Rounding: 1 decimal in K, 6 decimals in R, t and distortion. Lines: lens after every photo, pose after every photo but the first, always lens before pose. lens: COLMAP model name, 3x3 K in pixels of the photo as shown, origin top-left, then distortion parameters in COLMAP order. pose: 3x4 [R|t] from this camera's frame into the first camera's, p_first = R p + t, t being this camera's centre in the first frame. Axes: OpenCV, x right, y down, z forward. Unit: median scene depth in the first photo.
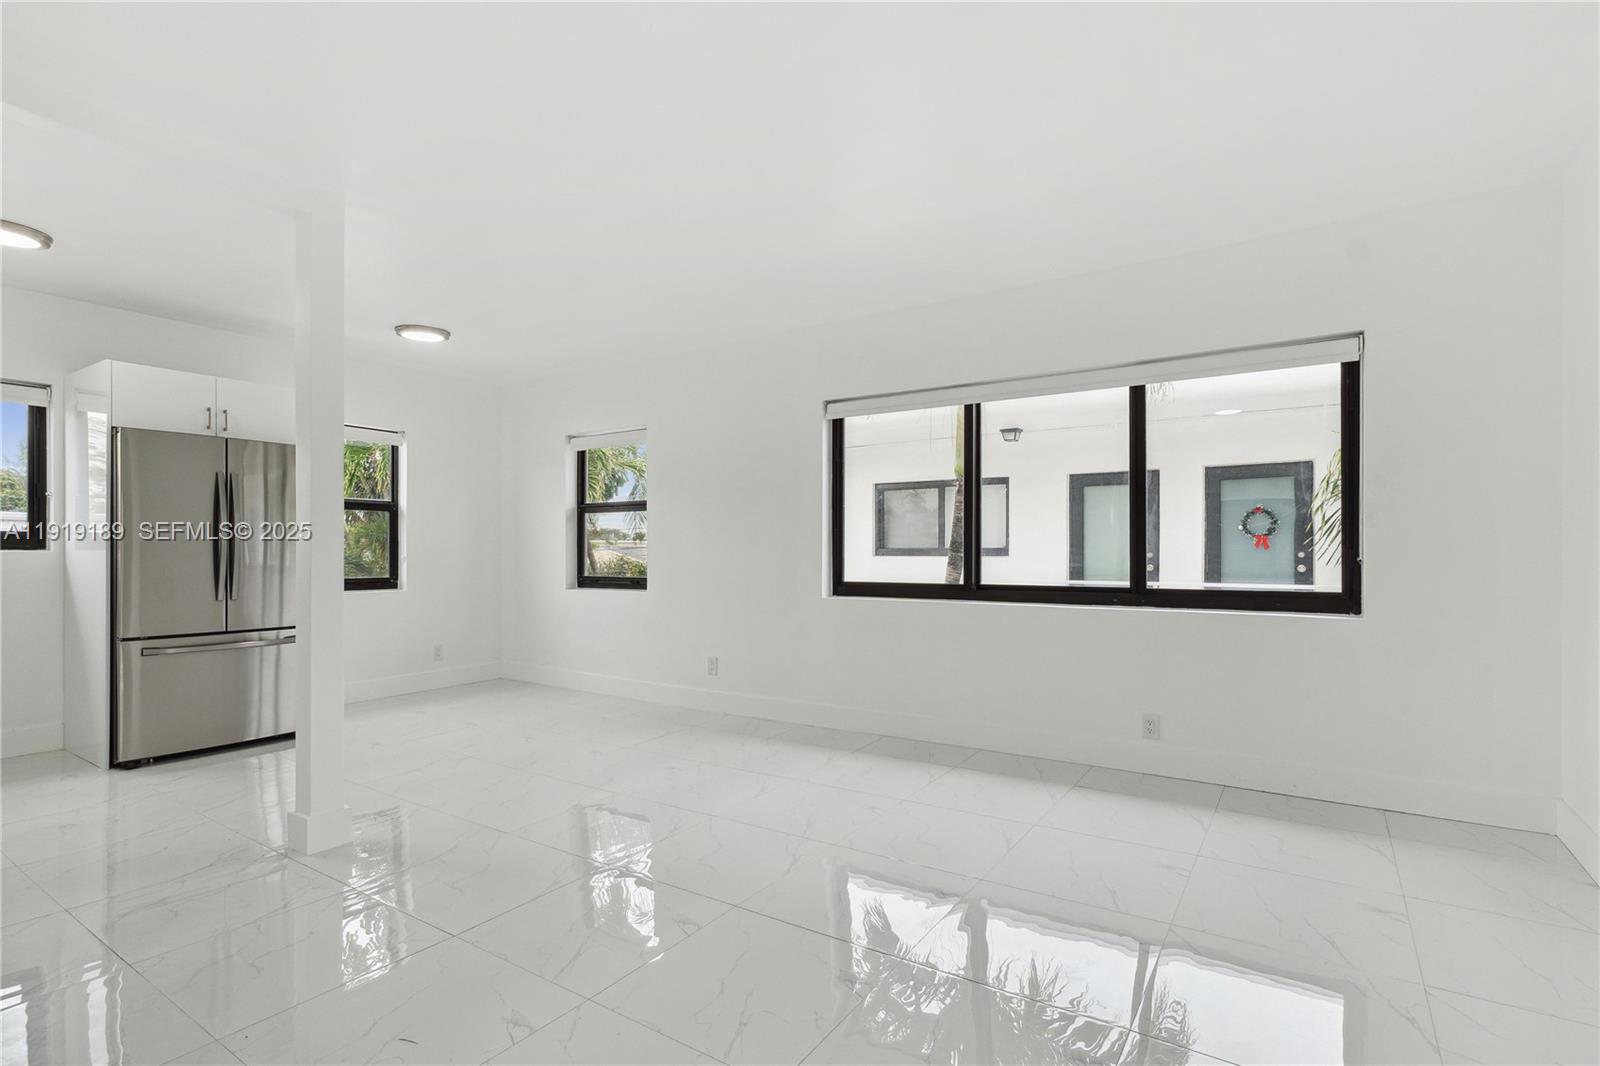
lens RADIAL K [[780.1, 0, 798.0], [0, 780.1, 544.8], [0, 0, 1]] dist [0.006215, 0.000067]
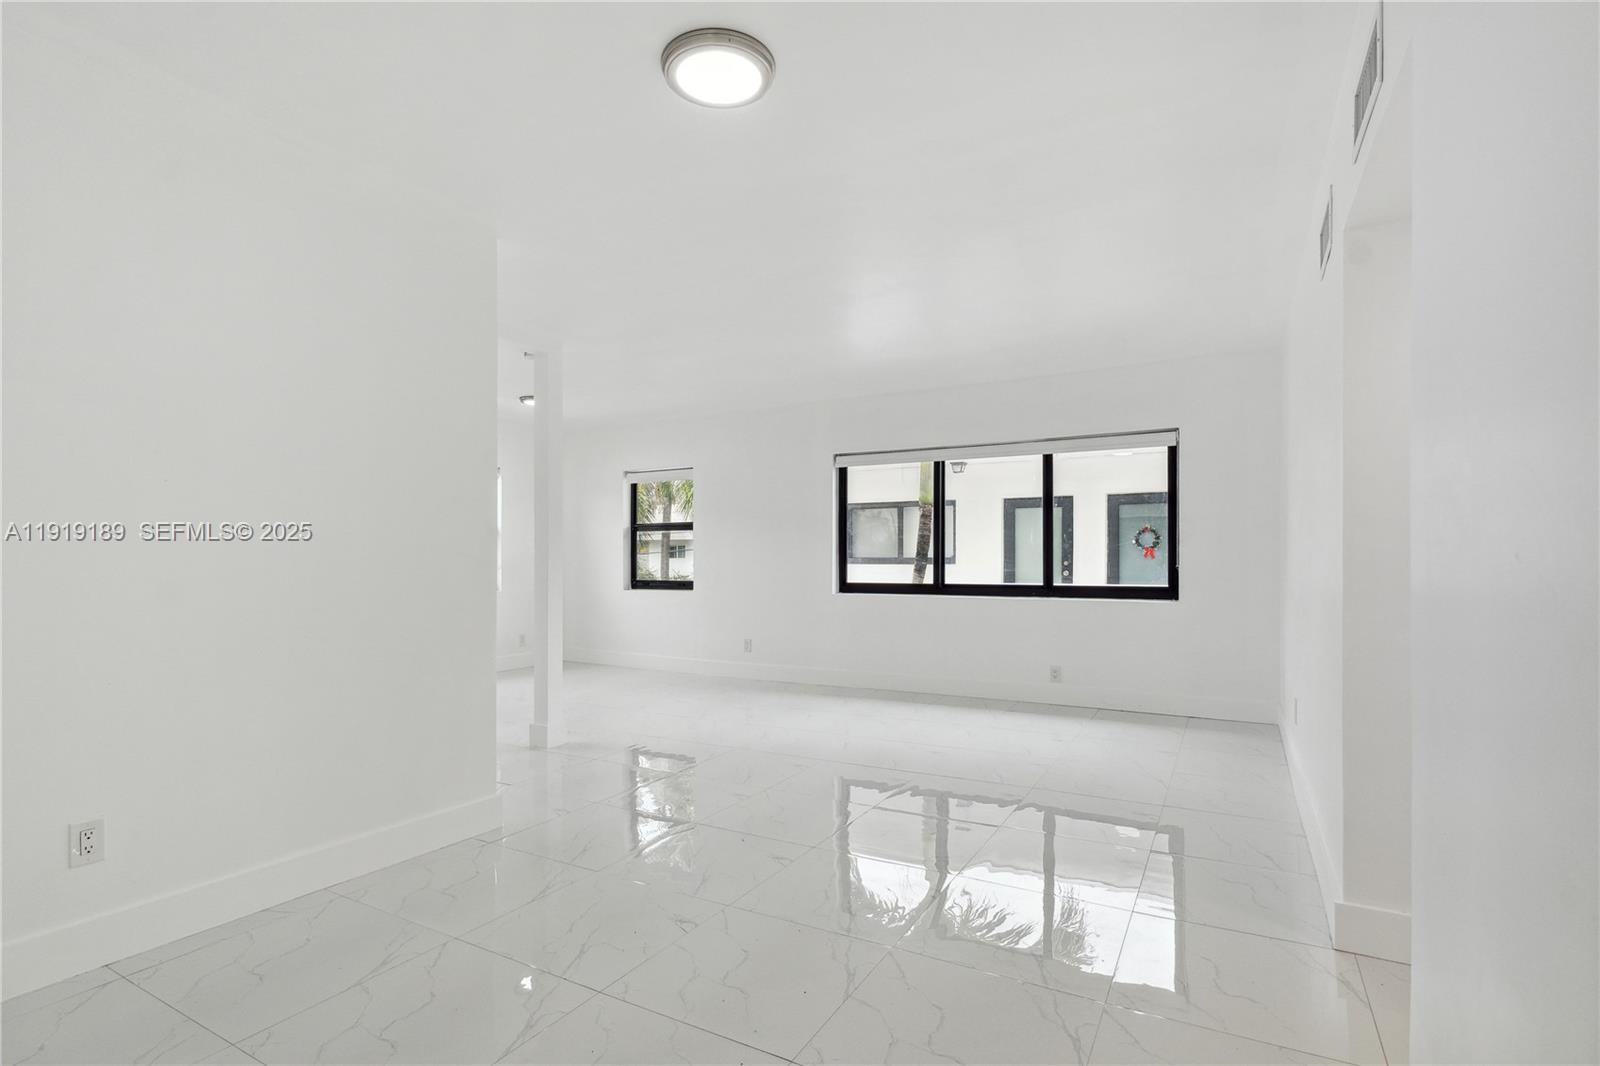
lens RADIAL K [[780.1, 0, 790.5], [0, 780.1, 554.8], [0, 0, 1]] dist [0.006215, 0.000067]
pose [[0.997579, -0.000445, 0.069538, -0.129479], [0.000243, 0.999996, 0.002910, -0.006737], [-0.069539, -0.002886, 0.997575, -0.363600]]
